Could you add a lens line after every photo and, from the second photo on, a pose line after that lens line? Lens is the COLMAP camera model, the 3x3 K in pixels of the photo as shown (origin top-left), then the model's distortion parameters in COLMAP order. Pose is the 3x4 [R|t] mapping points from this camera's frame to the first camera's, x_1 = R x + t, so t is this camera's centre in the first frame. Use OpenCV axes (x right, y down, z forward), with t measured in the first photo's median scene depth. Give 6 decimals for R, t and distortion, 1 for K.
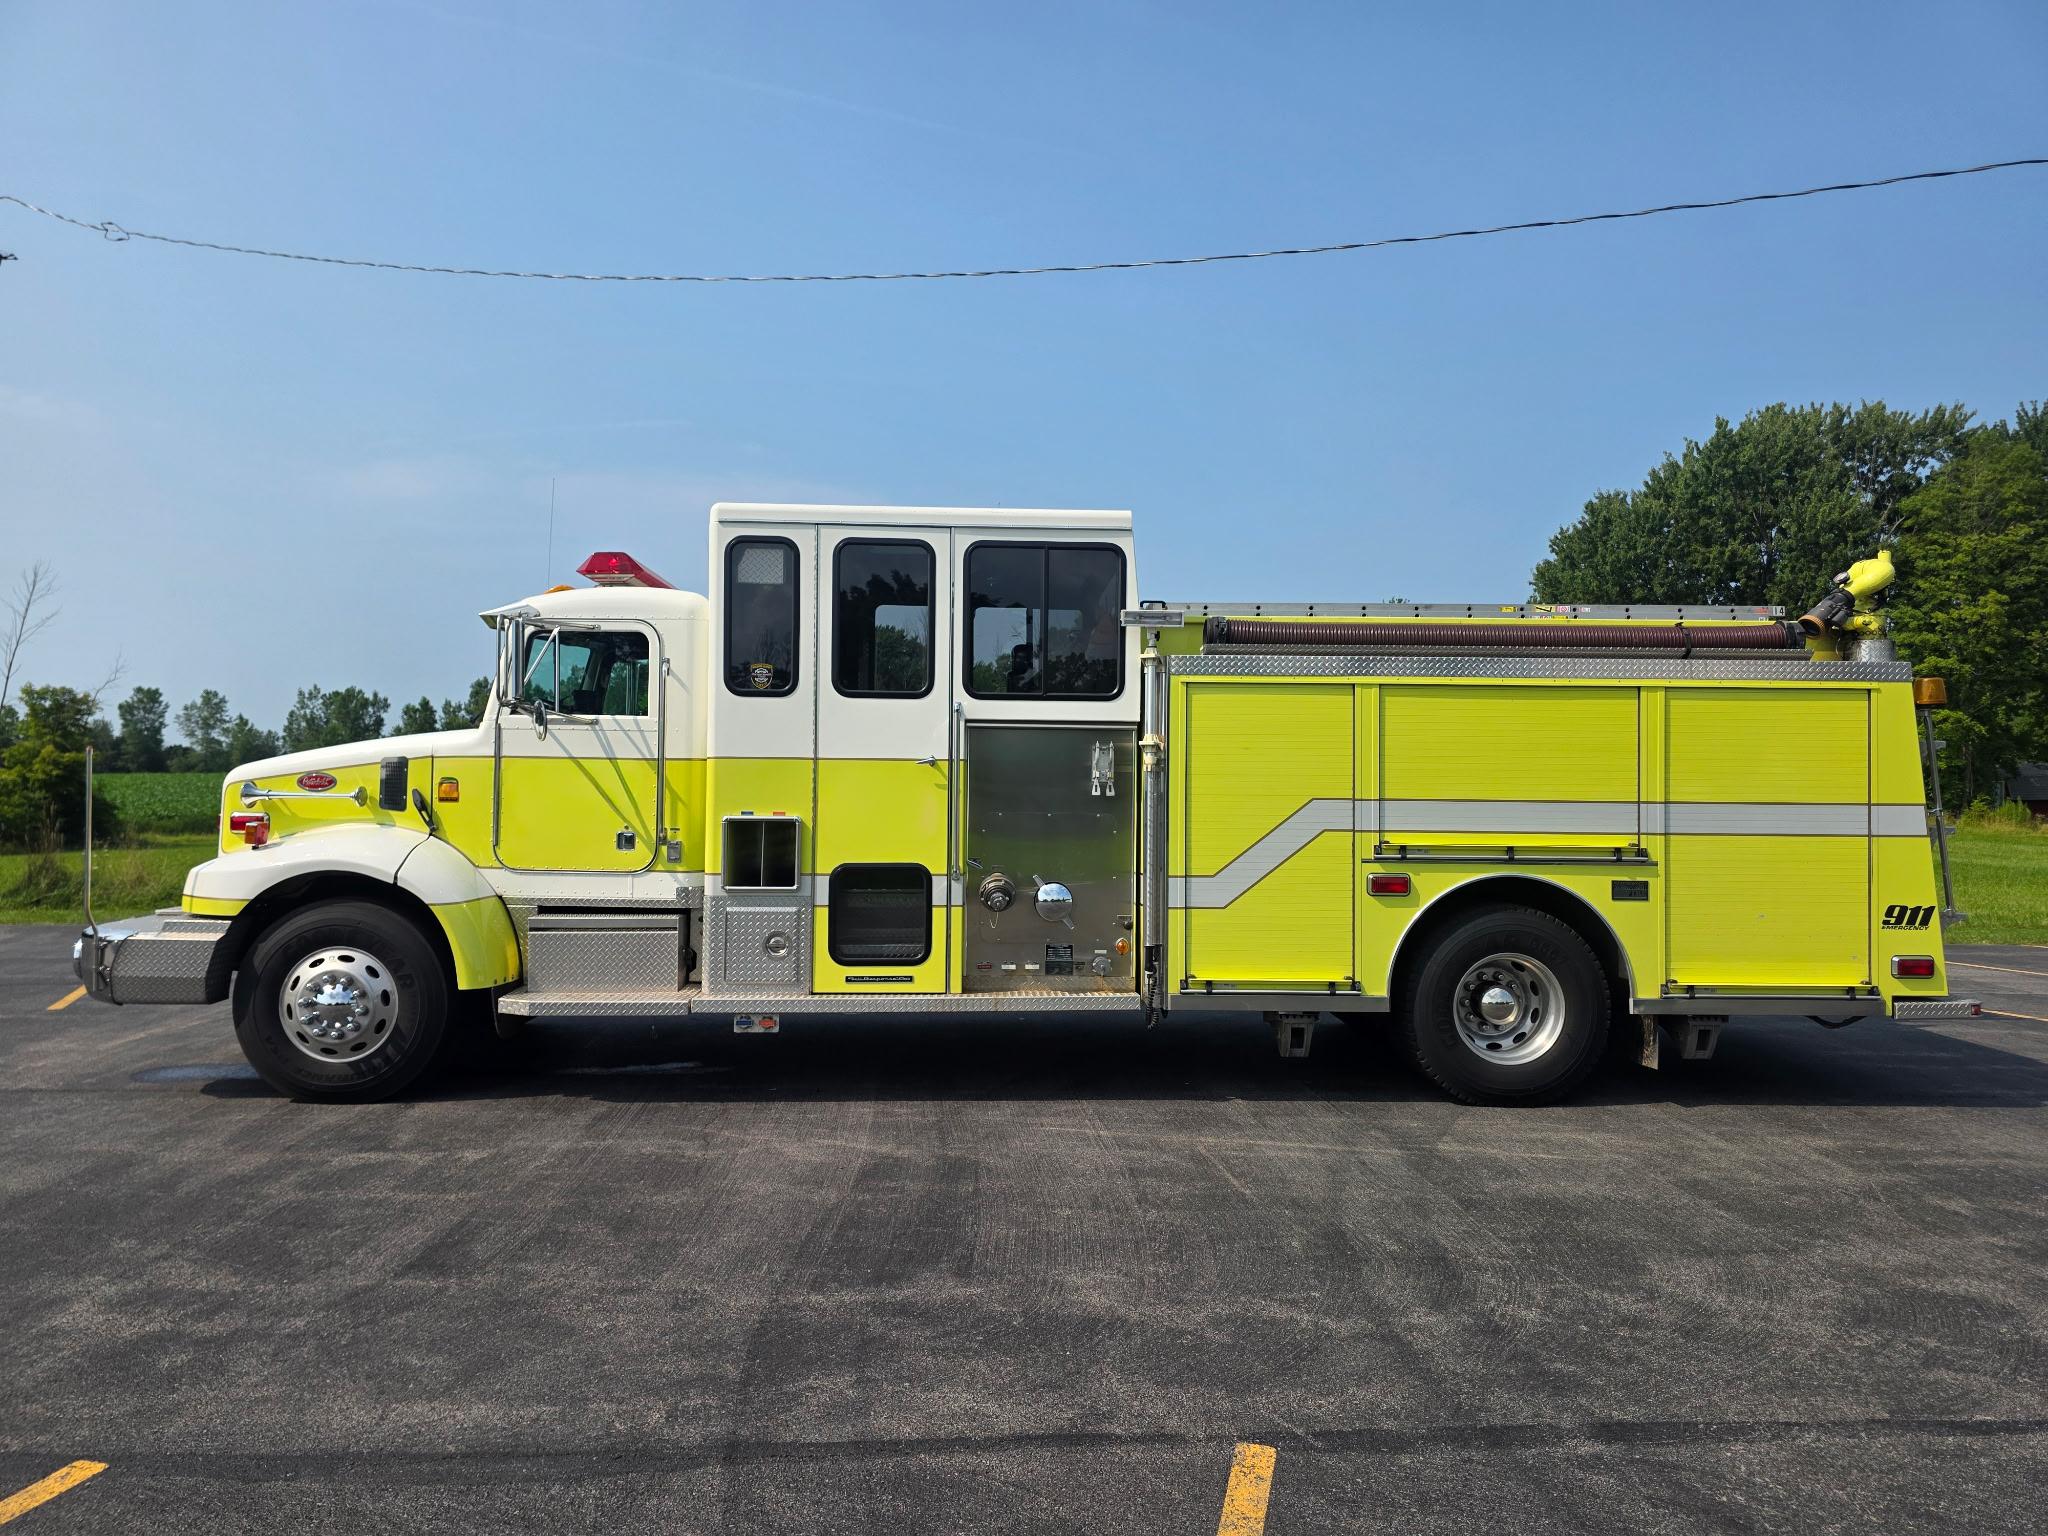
lens RADIAL K [[1366.5, 0, 1019.2], [0, 1366.5, 763.0], [0, 0, 1]] dist [0.039611, -0.037115]
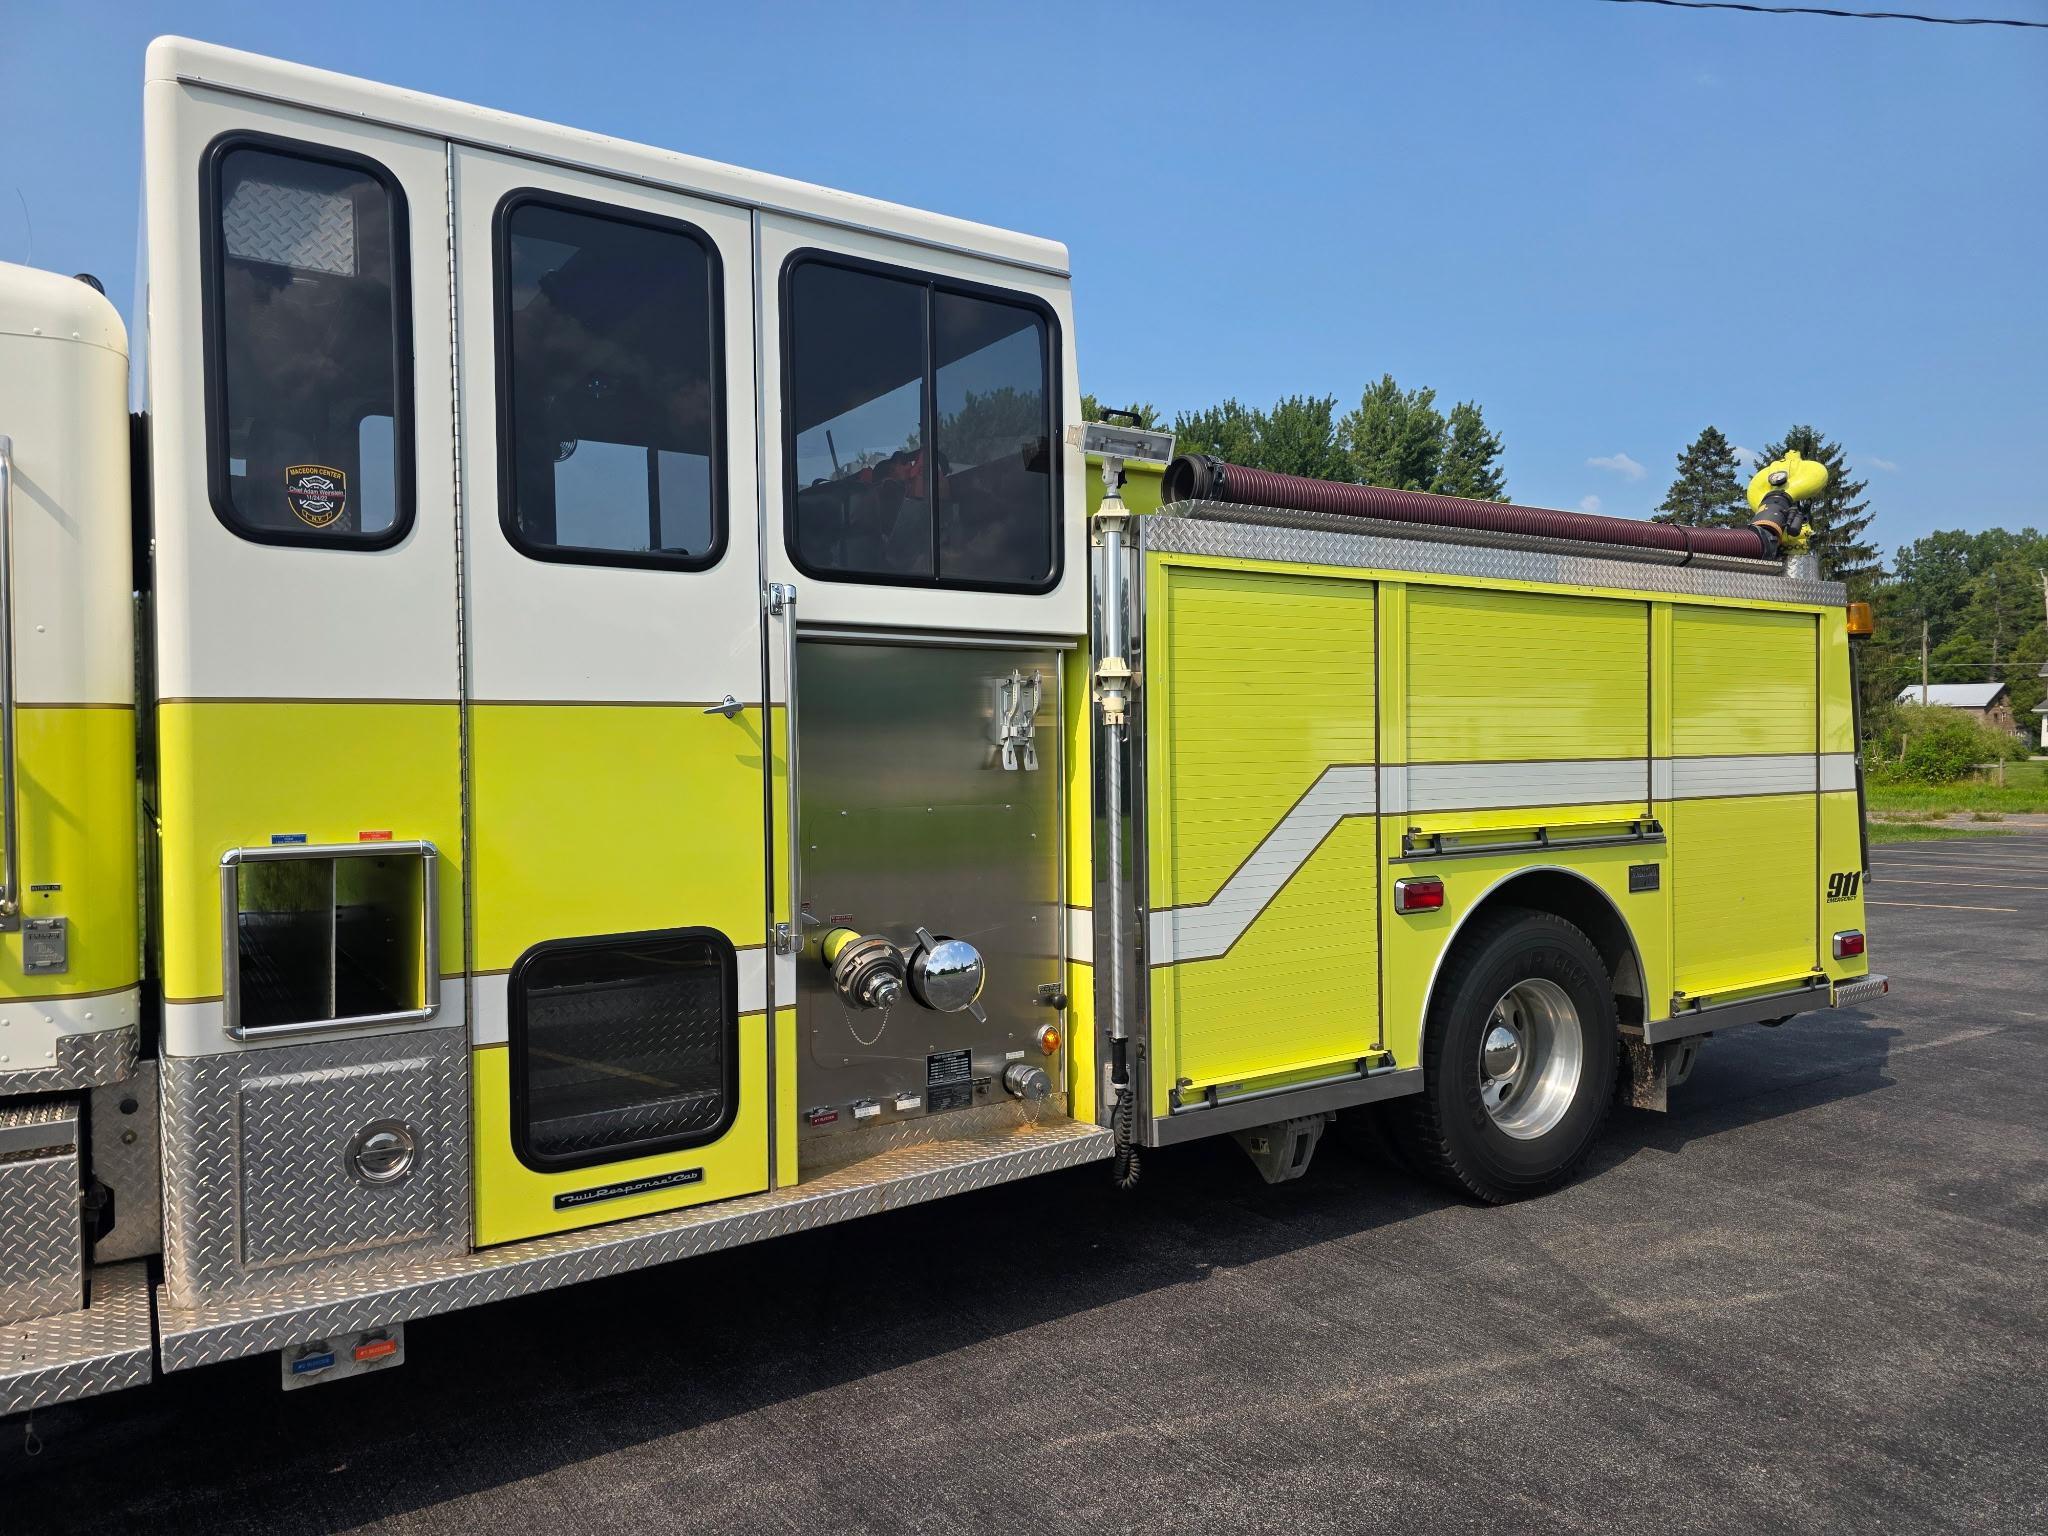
lens RADIAL K [[1366.5, 0, 1008.3], [0, 1366.5, 773.5], [0, 0, 1]] dist [0.039611, -0.037115]
pose [[0.855455, -0.029750, 0.517021, -0.225465], [0.009294, 0.999070, 0.042110, 0.002507], [-0.517793, -0.031217, 0.854936, 0.545656]]
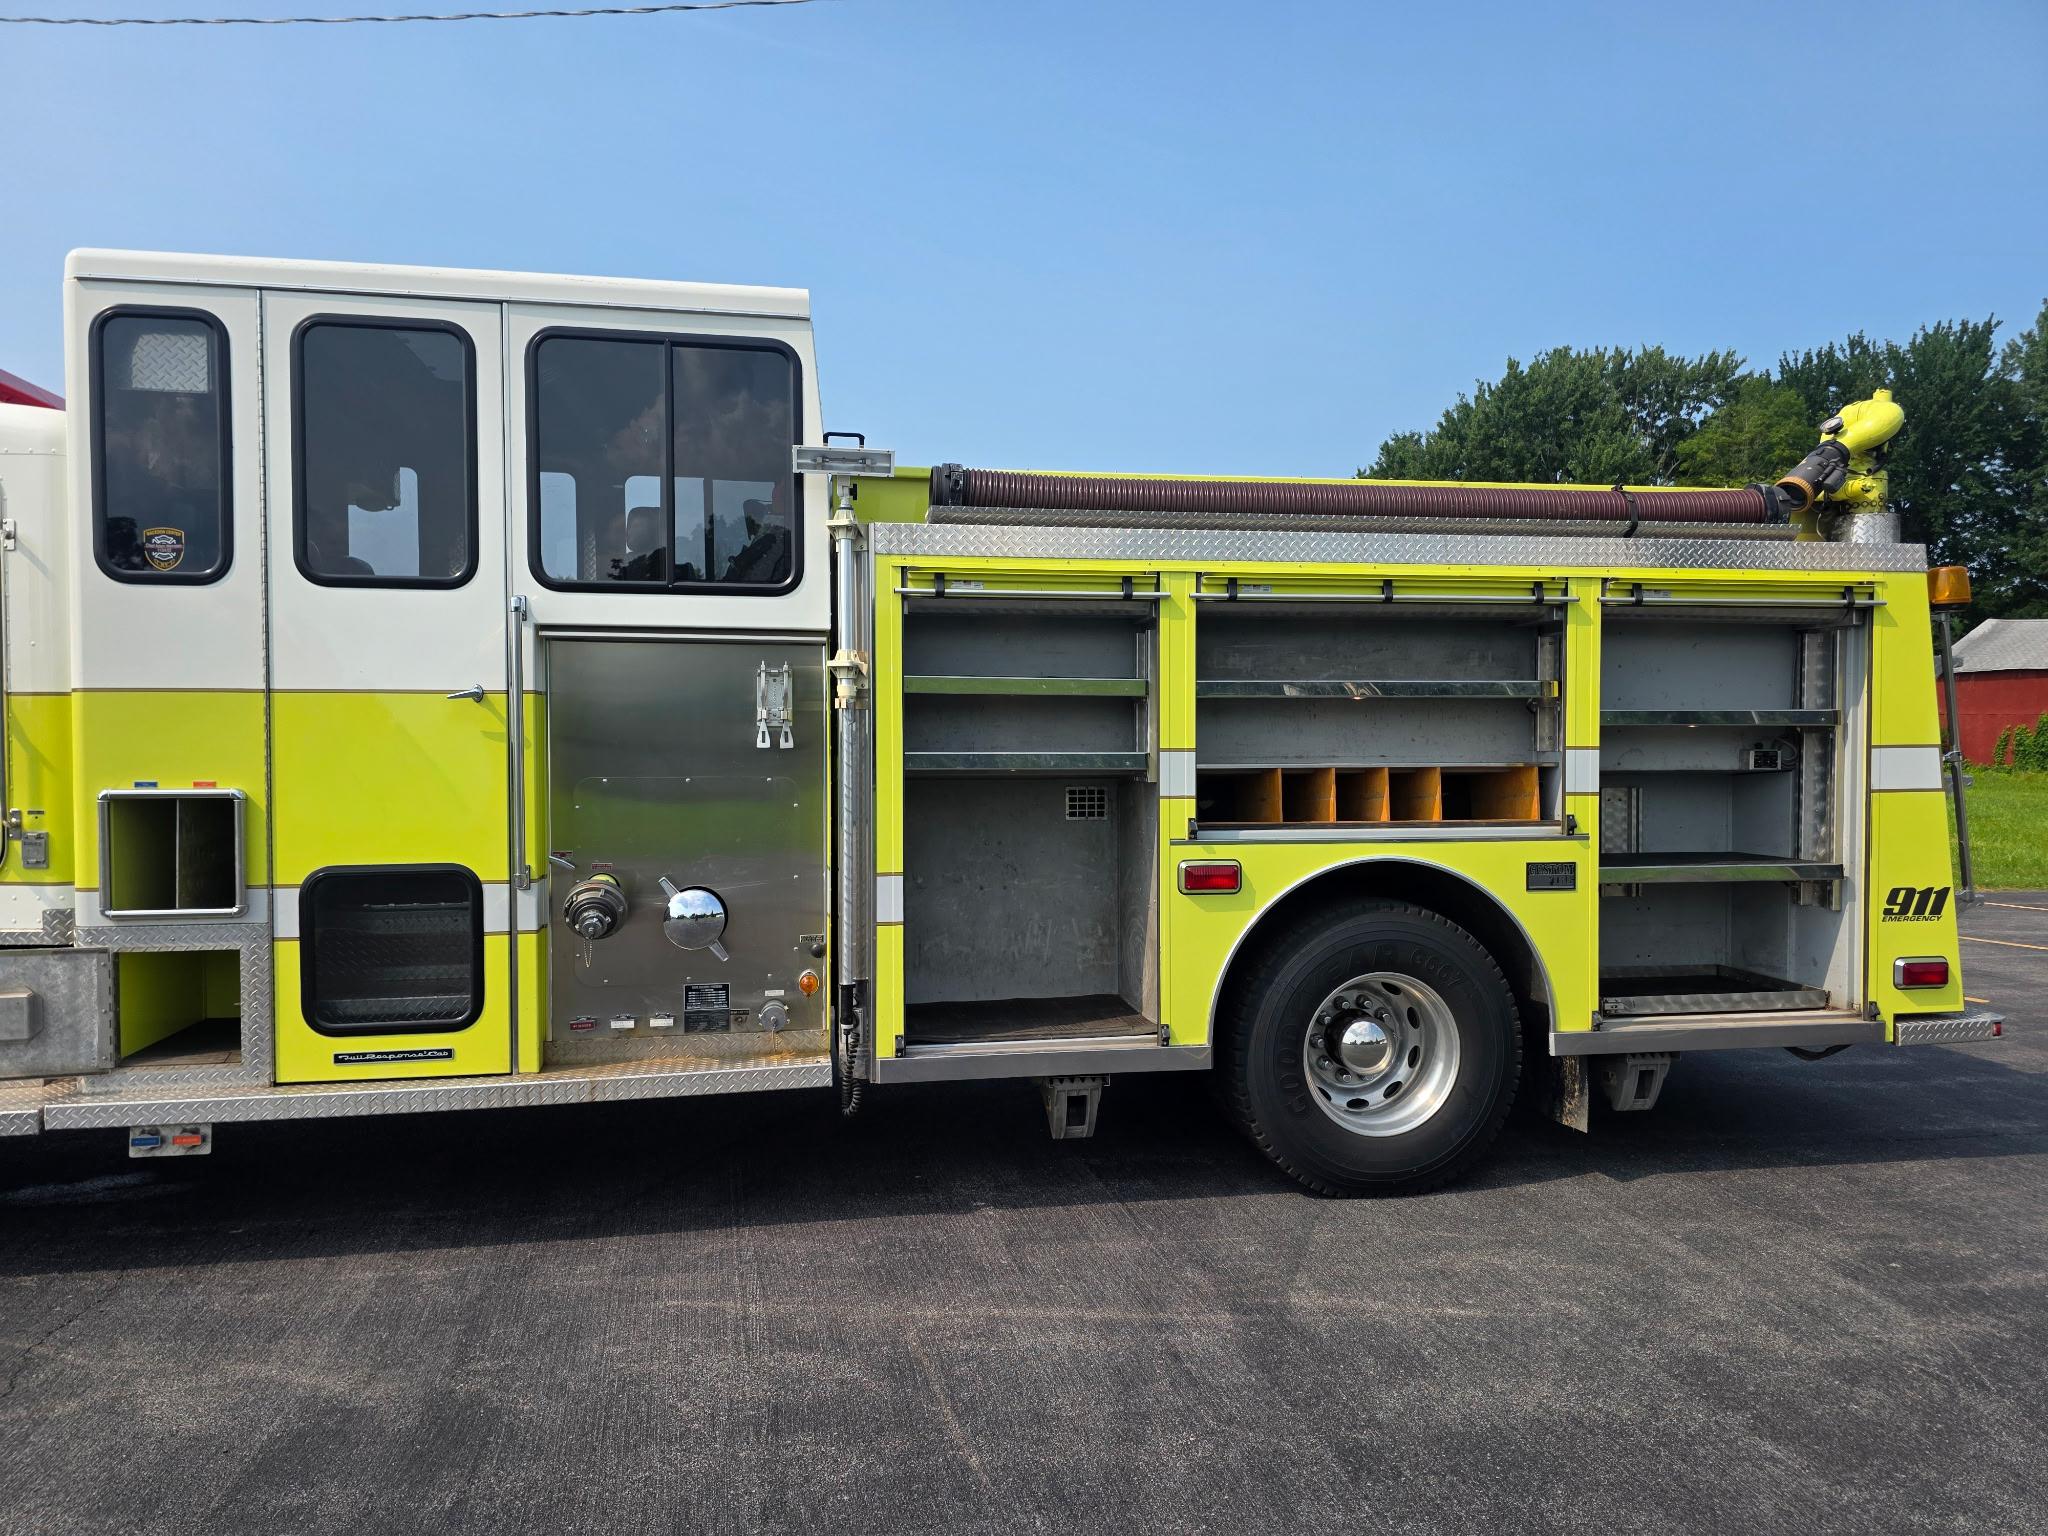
lens RADIAL K [[1366.5, 0, 1023.9], [0, 1366.5, 773.6], [0, 0, 1]] dist [0.039611, -0.037115]
pose [[0.989991, -0.014894, 0.140345, 0.088876], [0.008189, 0.998803, 0.048227, 0.006396], [-0.140895, -0.046595, 0.988927, 0.362821]]
